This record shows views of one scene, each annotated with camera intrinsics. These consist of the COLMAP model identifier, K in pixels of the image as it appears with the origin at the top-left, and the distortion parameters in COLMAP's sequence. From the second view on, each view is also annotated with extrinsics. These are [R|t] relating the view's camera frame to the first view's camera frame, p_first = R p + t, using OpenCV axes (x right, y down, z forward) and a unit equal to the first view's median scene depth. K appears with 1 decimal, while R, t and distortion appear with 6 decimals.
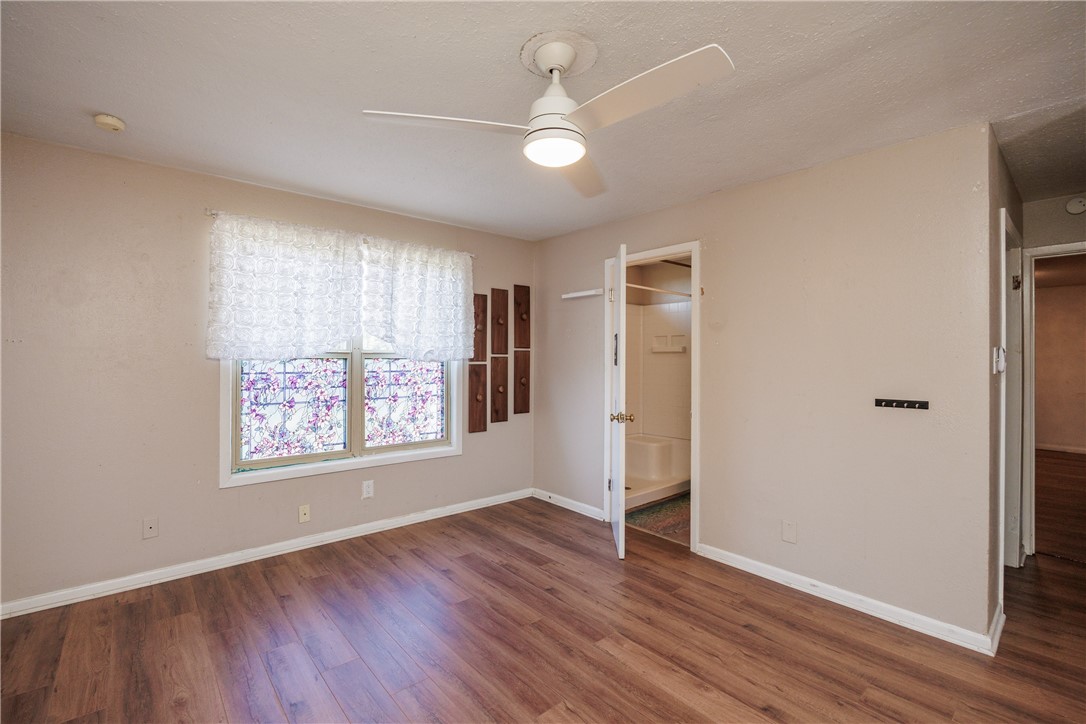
lens RADIAL K [[481.0, 0, 531.7], [0, 481.0, 360.9], [0, 0, 1]] dist [-0.015025, -0.000316]
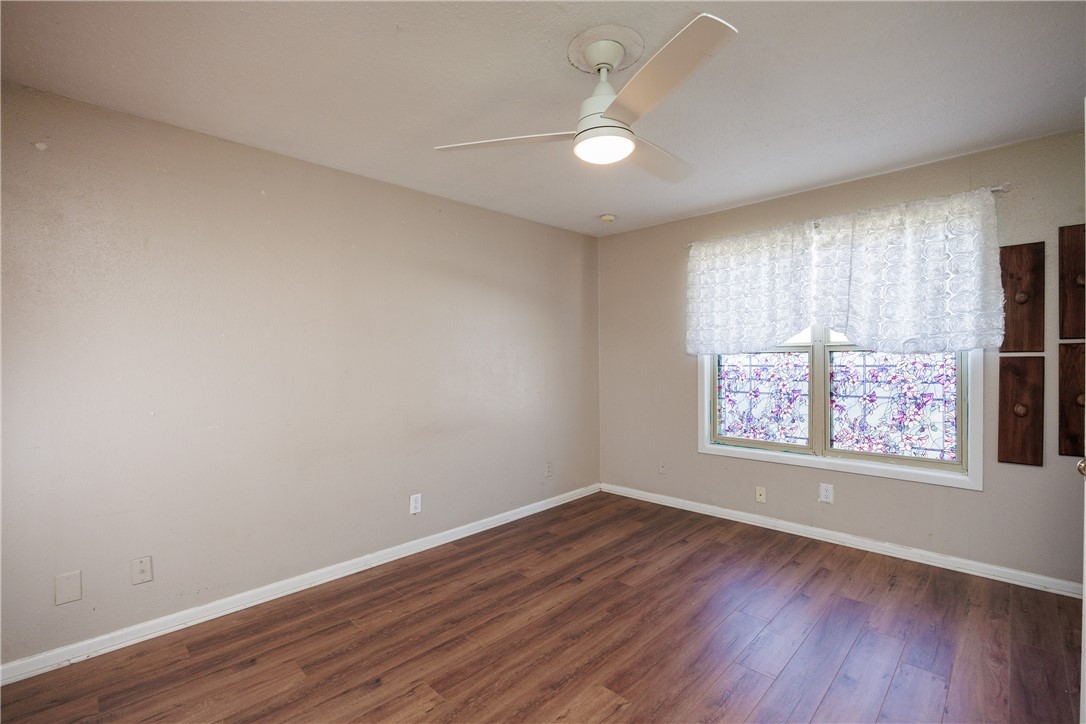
lens RADIAL K [[481.0, 0, 544.6], [0, 481.0, 362.6], [0, 0, 1]] dist [-0.015025, -0.000316]
pose [[0.088137, 0.012305, -0.996032, 0.487875], [0.019248, 0.999716, 0.014053, -0.006426], [0.995922, -0.020410, 0.087875, 0.355324]]
